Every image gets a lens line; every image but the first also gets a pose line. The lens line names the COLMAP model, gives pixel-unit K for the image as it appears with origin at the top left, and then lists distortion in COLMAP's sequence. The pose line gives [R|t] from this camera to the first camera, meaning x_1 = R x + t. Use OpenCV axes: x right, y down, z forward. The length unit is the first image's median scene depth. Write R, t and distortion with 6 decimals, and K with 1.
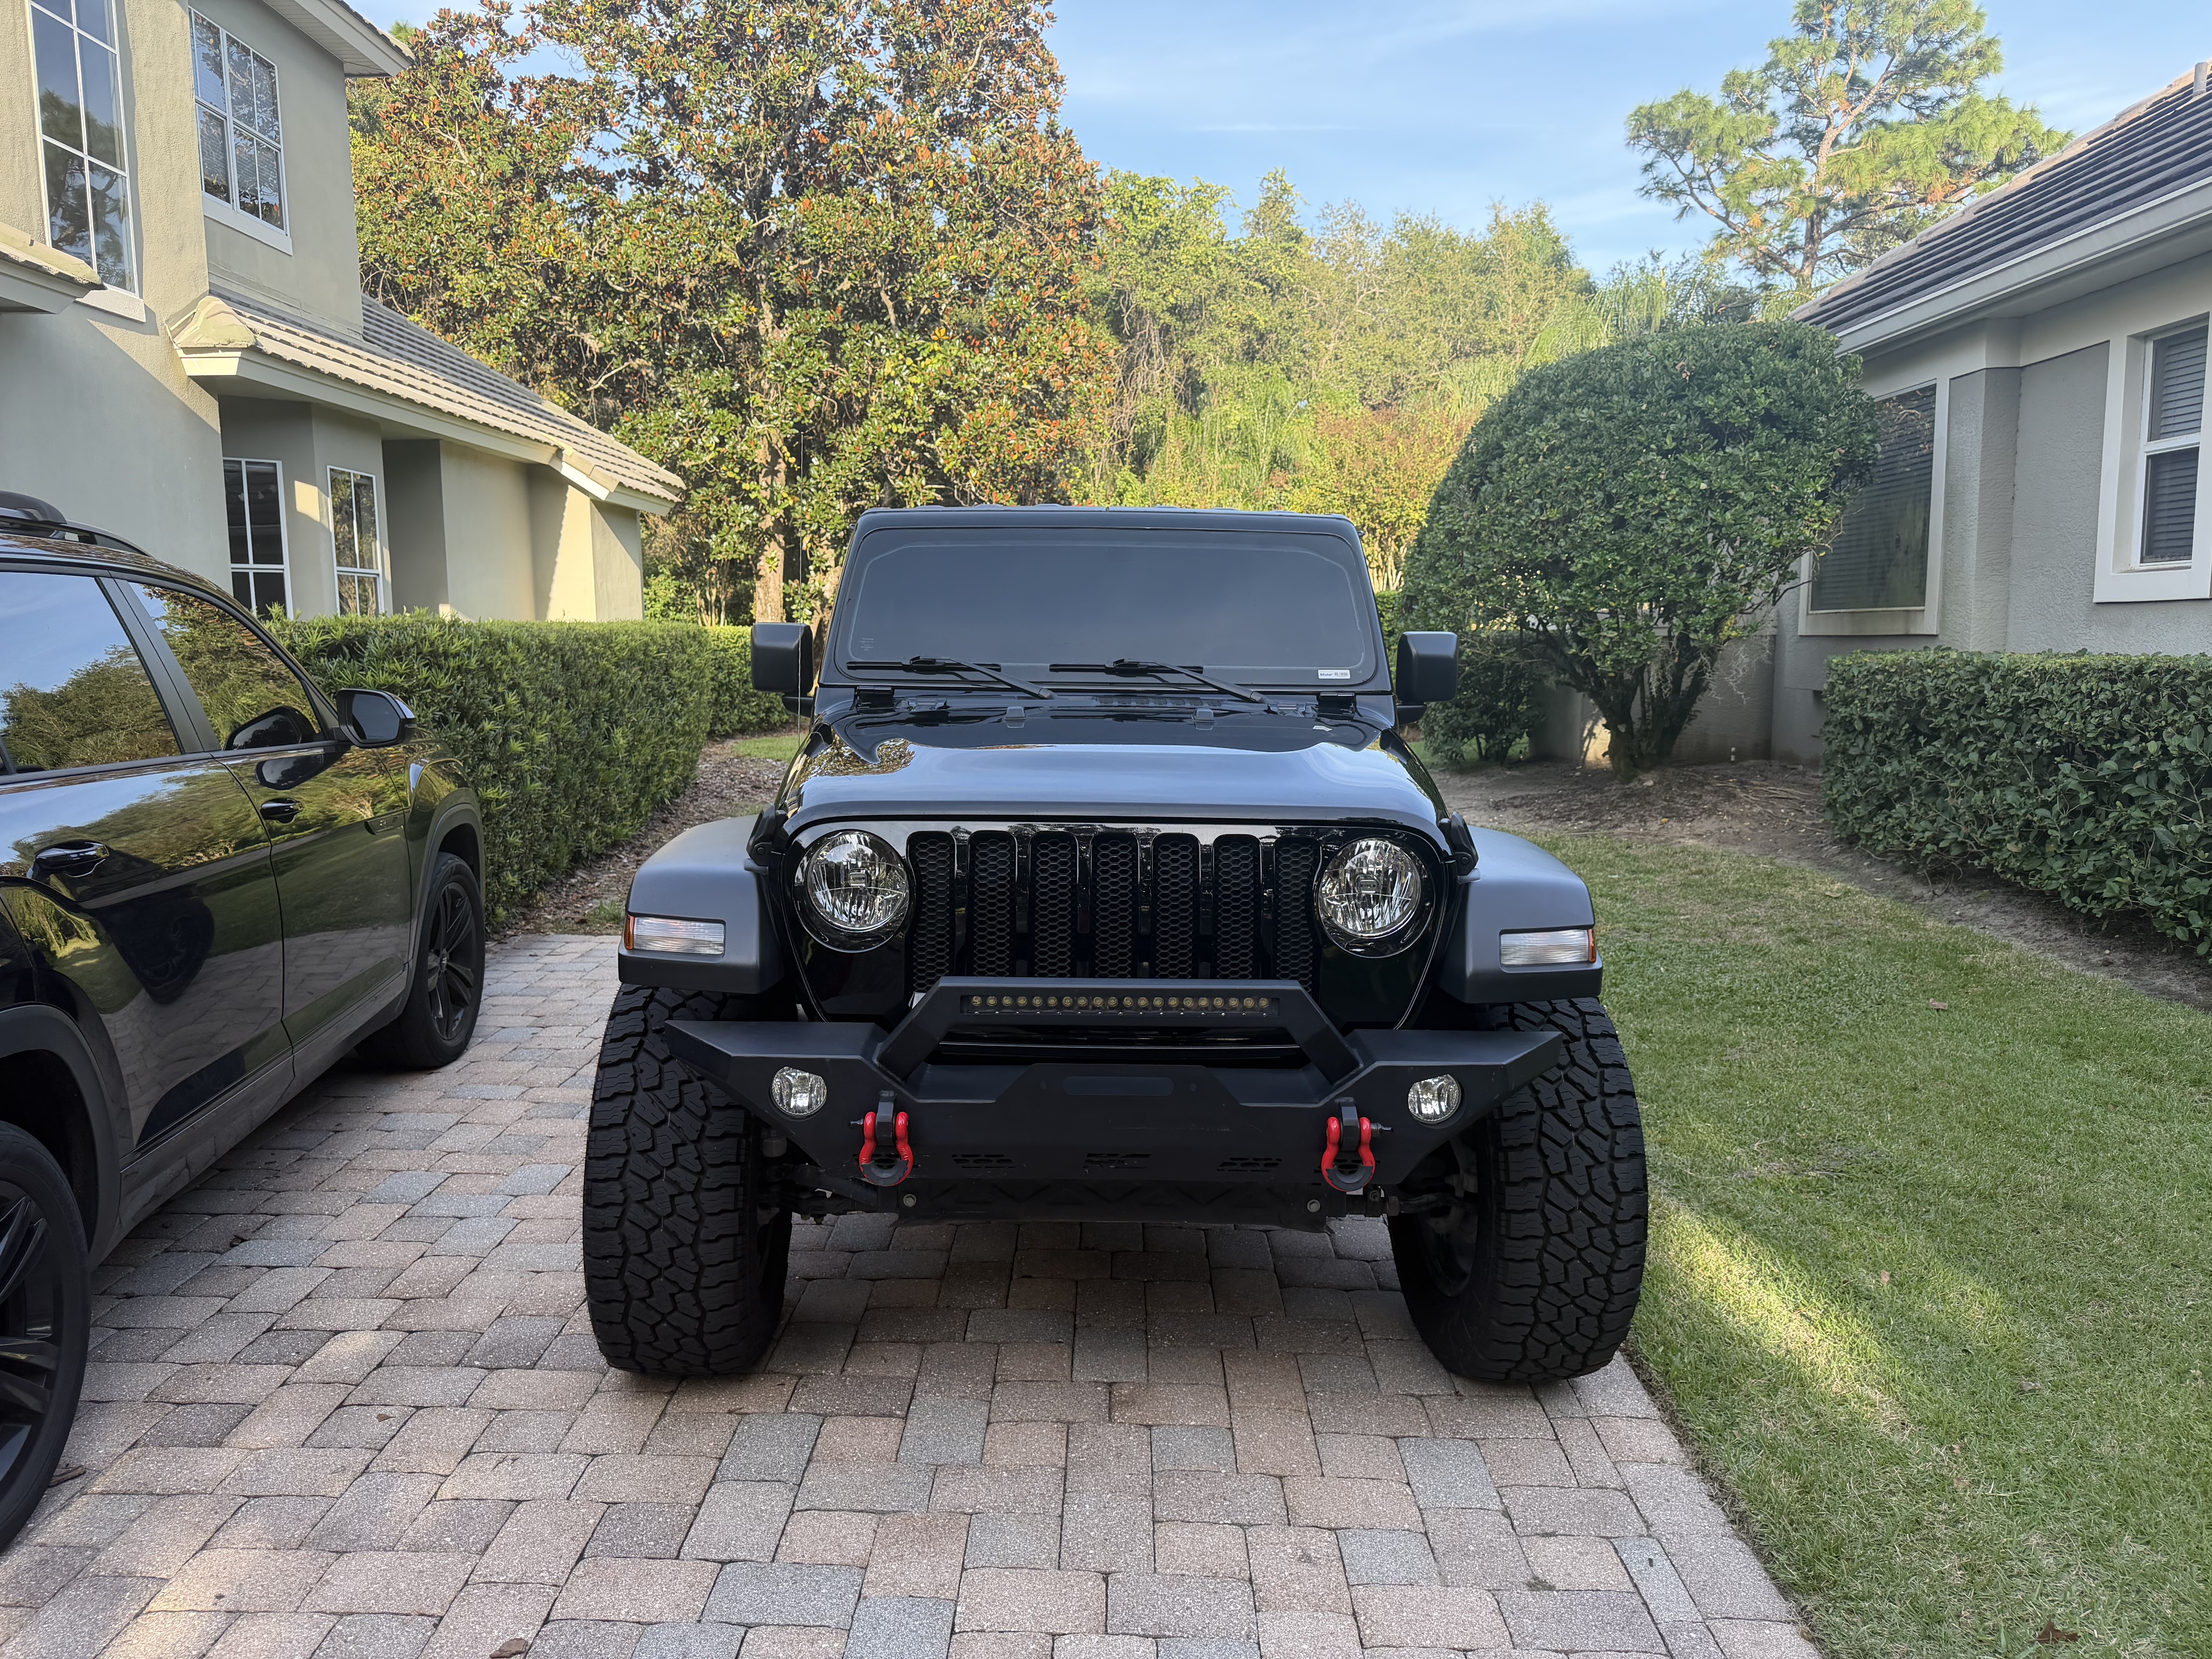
lens RADIAL K [[1585.1, 0, 1093.2], [0, 1585.1, 840.7], [0, 0, 1]] dist [0.033223, -0.040110]
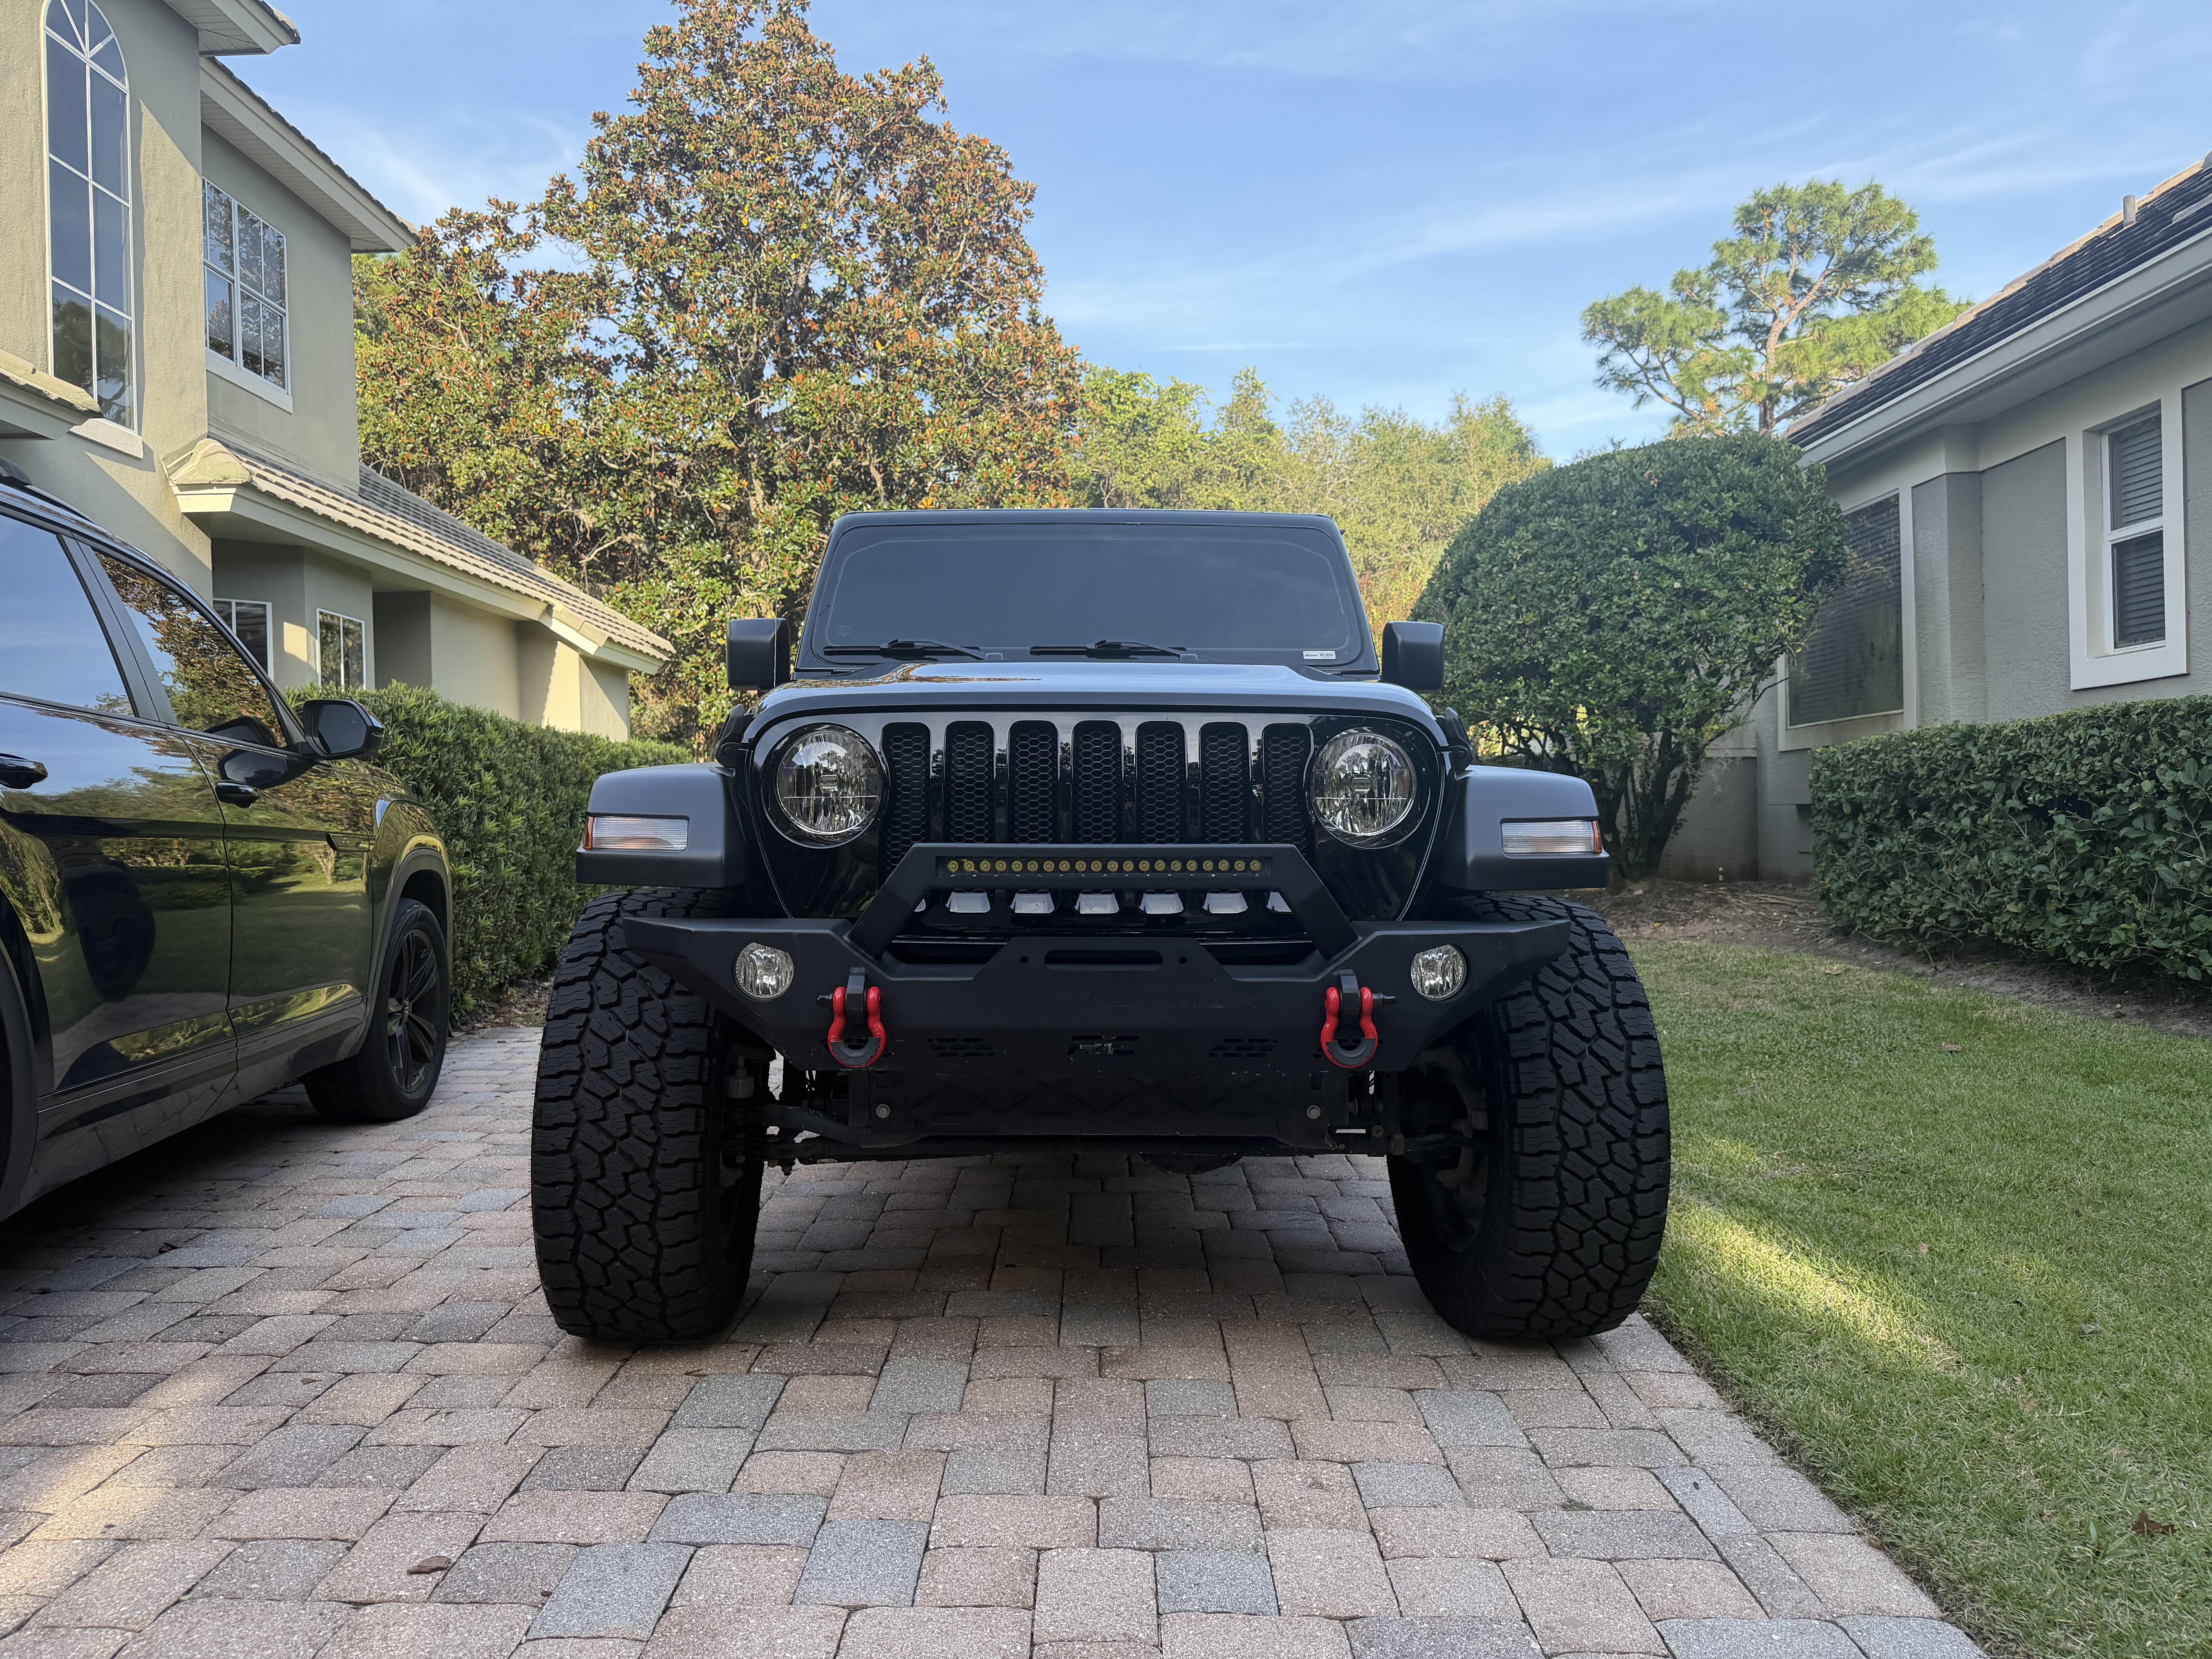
lens RADIAL K [[1585.1, 0, 1090.2], [0, 1585.1, 846.8], [0, 0, 1]] dist [0.033223, -0.040110]
pose [[0.999909, -0.011284, 0.007419, 0.000565], [0.012087, 0.992829, -0.118935, 0.064839], [-0.006023, 0.119013, 0.992874, 0.018711]]
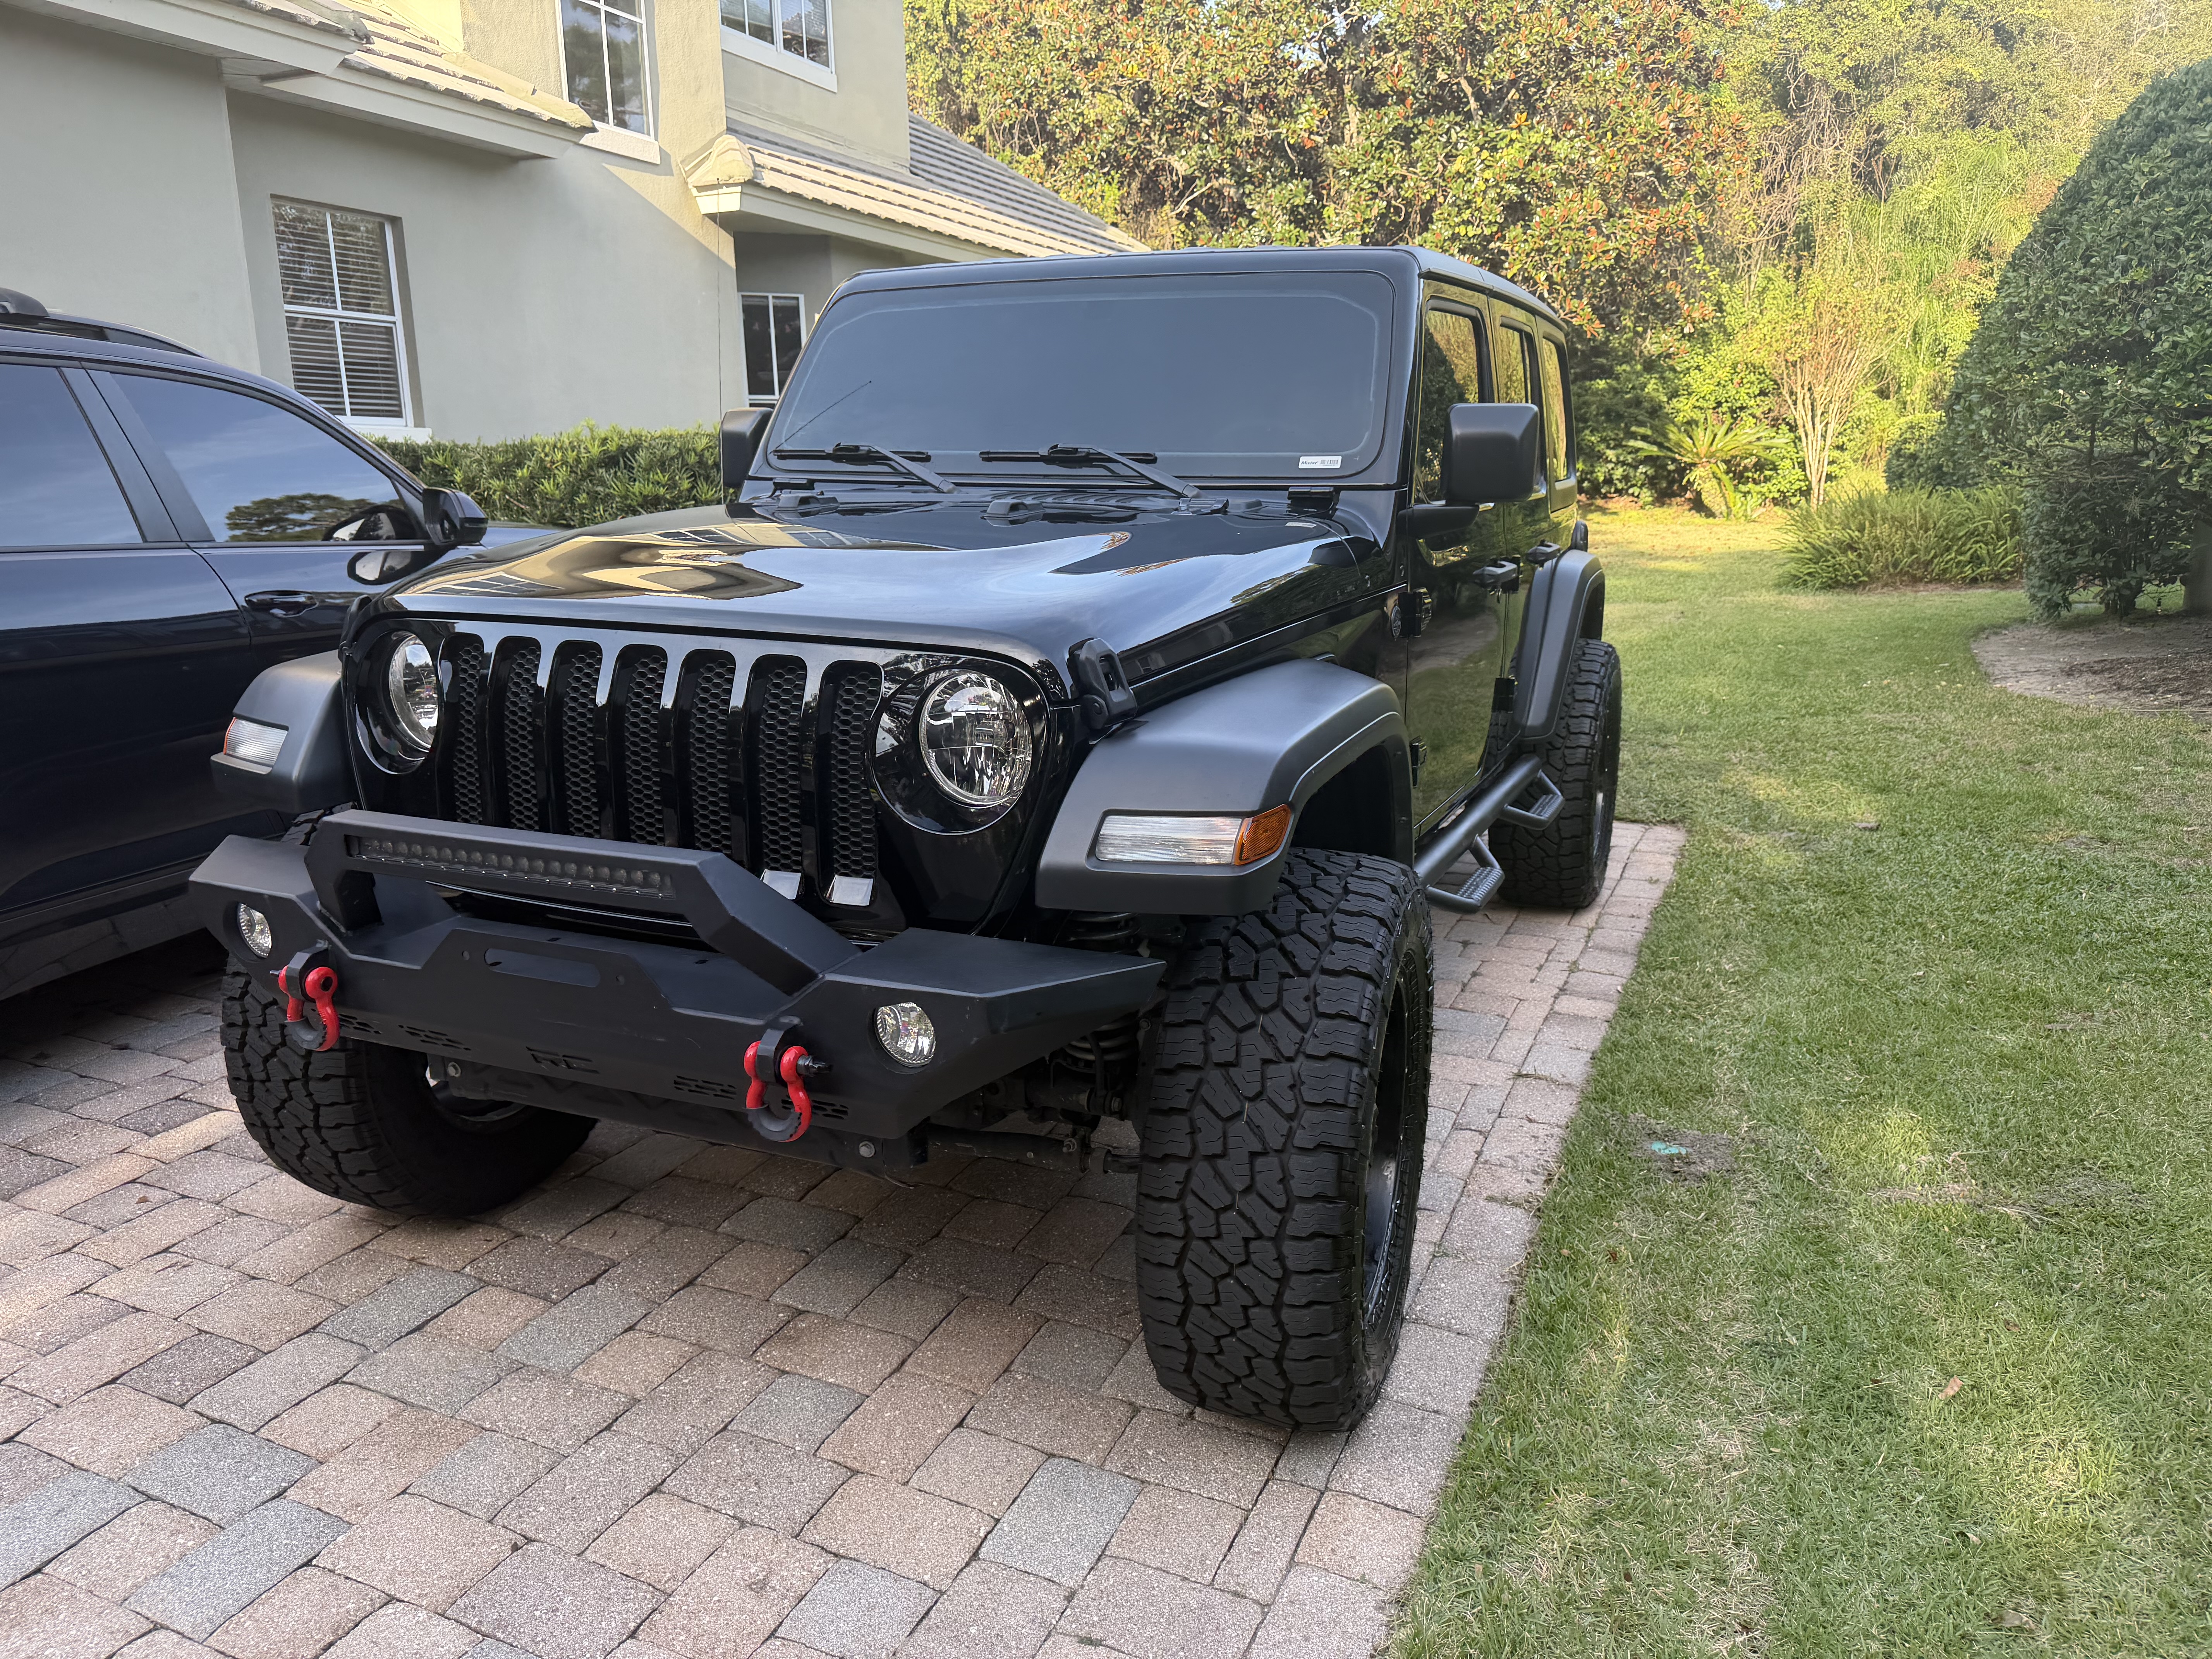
lens RADIAL K [[1585.1, 0, 1106.5], [0, 1585.1, 841.0], [0, 0, 1]] dist [0.033223, -0.040110]
pose [[0.916873, 0.086075, -0.389787, 0.186218], [-0.047274, 0.993017, 0.108085, -0.001317], [0.396369, -0.080673, 0.914540, 0.126593]]
